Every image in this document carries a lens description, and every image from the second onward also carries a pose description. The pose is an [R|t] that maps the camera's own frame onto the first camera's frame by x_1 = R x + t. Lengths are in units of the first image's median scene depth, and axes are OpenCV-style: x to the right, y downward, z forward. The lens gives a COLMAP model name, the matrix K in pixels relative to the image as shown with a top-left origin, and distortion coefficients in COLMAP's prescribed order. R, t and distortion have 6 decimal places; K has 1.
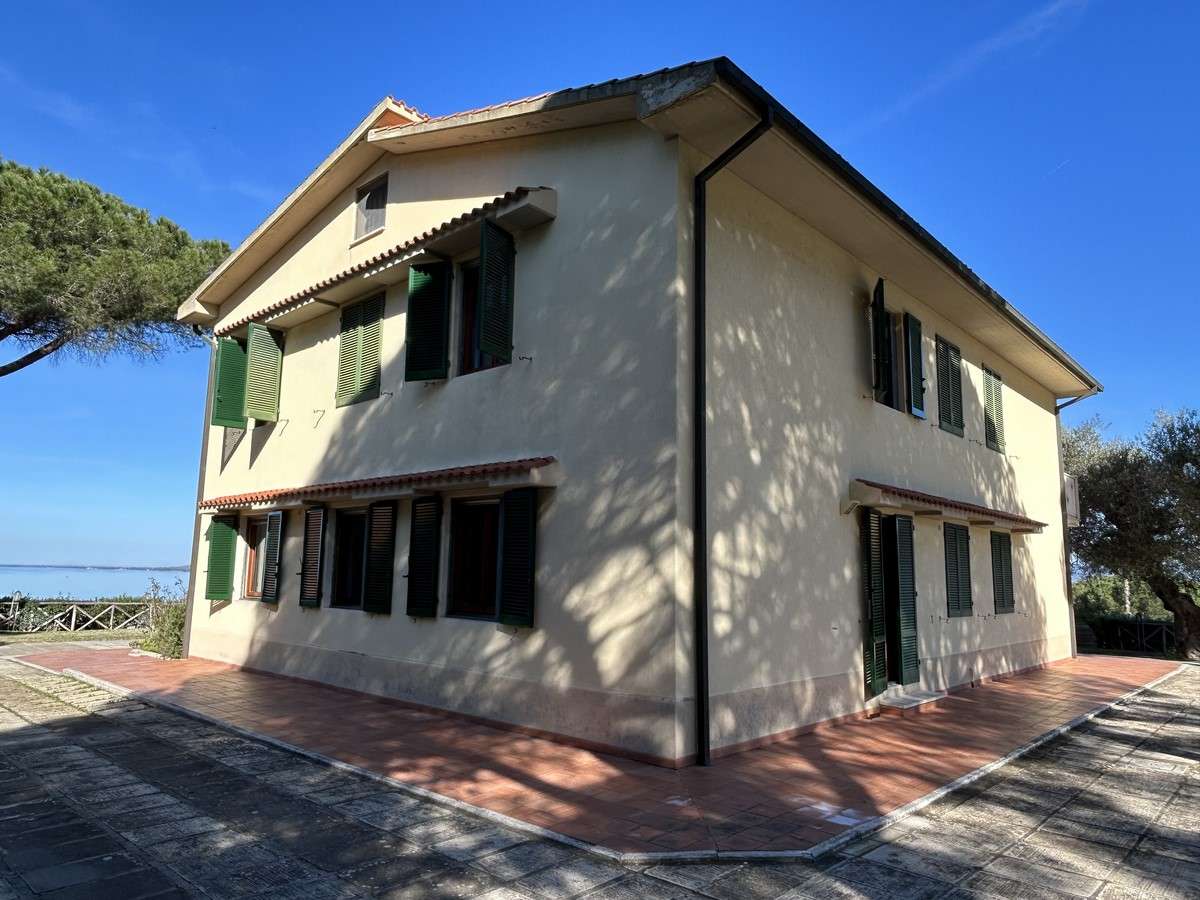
lens RADIAL K [[788.2, 0, 601.9], [0, 788.2, 453.3], [0, 0, 1]] dist [0.001987, -0.017104]
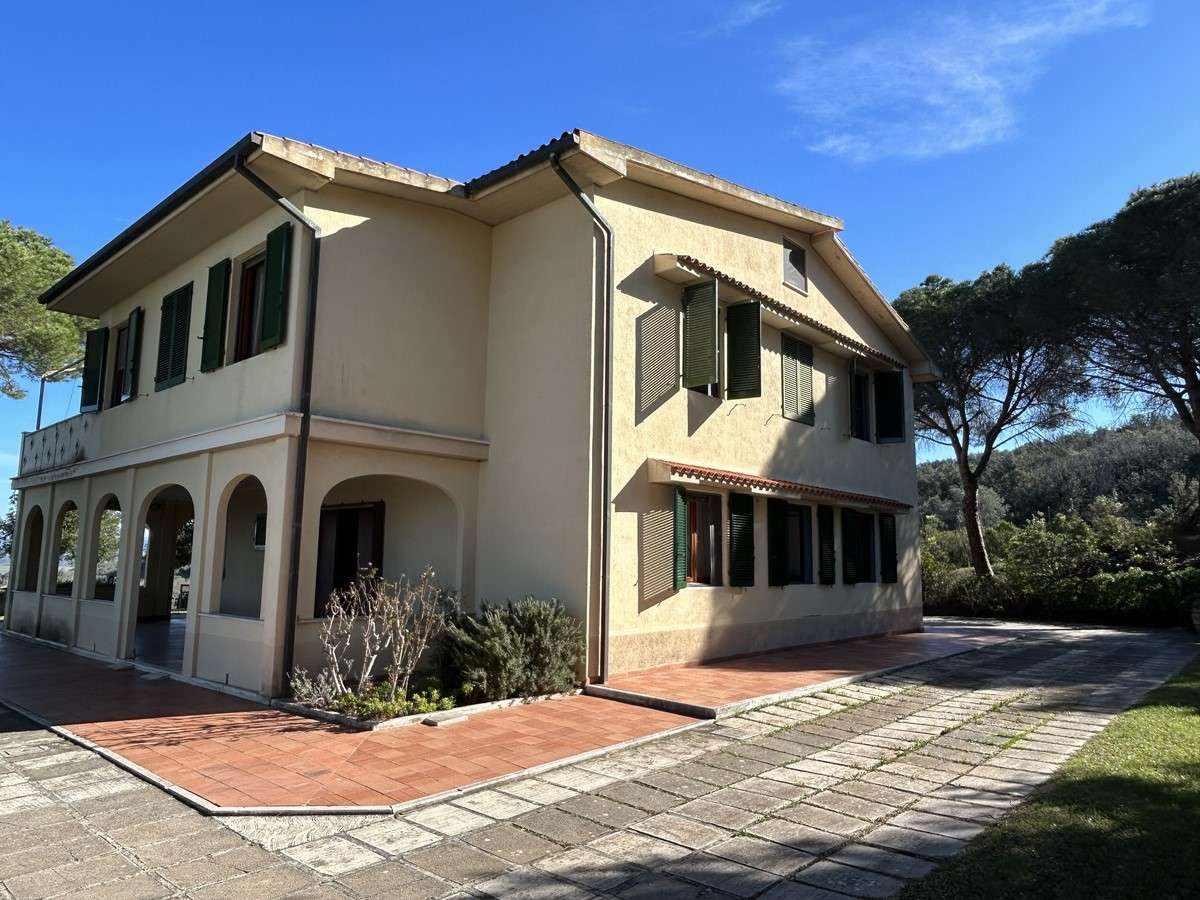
lens RADIAL K [[784.6, 0, 603.7], [0, 784.6, 452.9], [0, 0, 1]] dist [-0.002157, -0.004818]
pose [[-0.017895, 0.118731, 0.992765, -2.075787], [-0.162138, 0.979437, -0.120060, 0.248892], [-0.986606, -0.163113, 0.001723, 1.743877]]
